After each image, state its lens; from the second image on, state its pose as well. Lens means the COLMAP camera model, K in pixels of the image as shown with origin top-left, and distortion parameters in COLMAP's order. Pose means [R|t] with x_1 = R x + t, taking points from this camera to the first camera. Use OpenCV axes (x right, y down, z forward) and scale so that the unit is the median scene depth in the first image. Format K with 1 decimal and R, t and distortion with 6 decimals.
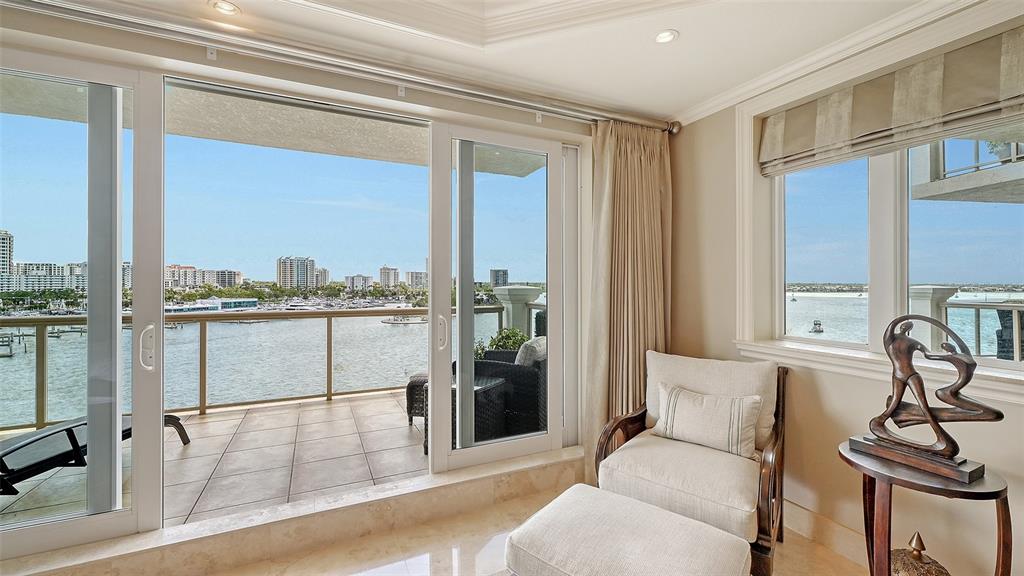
lens RADIAL K [[408.8, 0, 512.0], [0, 408.8, 288.0], [0, 0, 1]] dist [-0.000832, -0.000060]
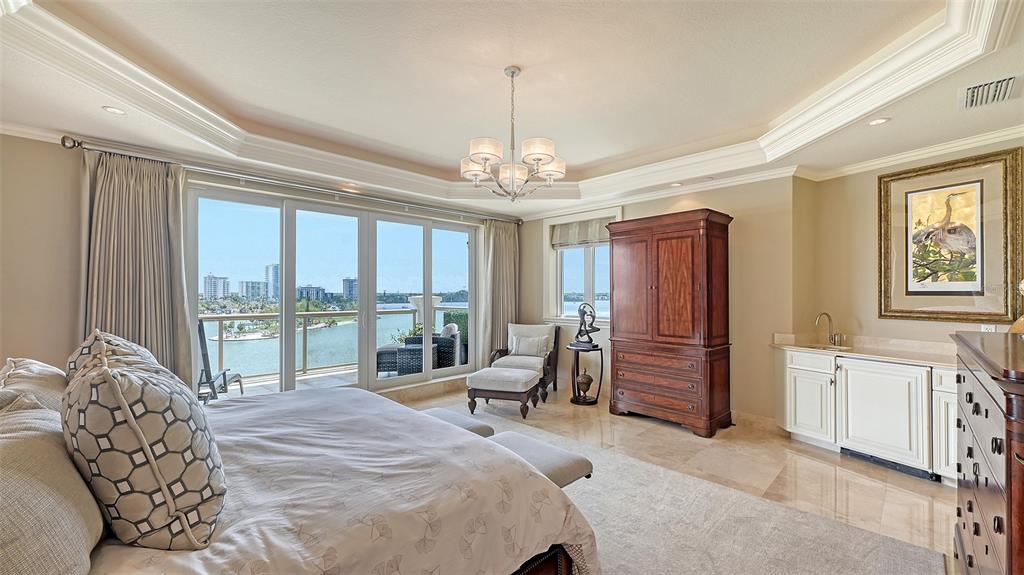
lens RADIAL K [[398.9, 0, 512.0], [0, 398.9, 287.5], [0, 0, 1]] dist [0.000037, 0.000001]
pose [[0.944967, 0.008574, 0.327054, -0.425833], [0.000722, 0.999600, -0.028289, 0.019906], [-0.327166, 0.026968, 0.944582, -1.252484]]
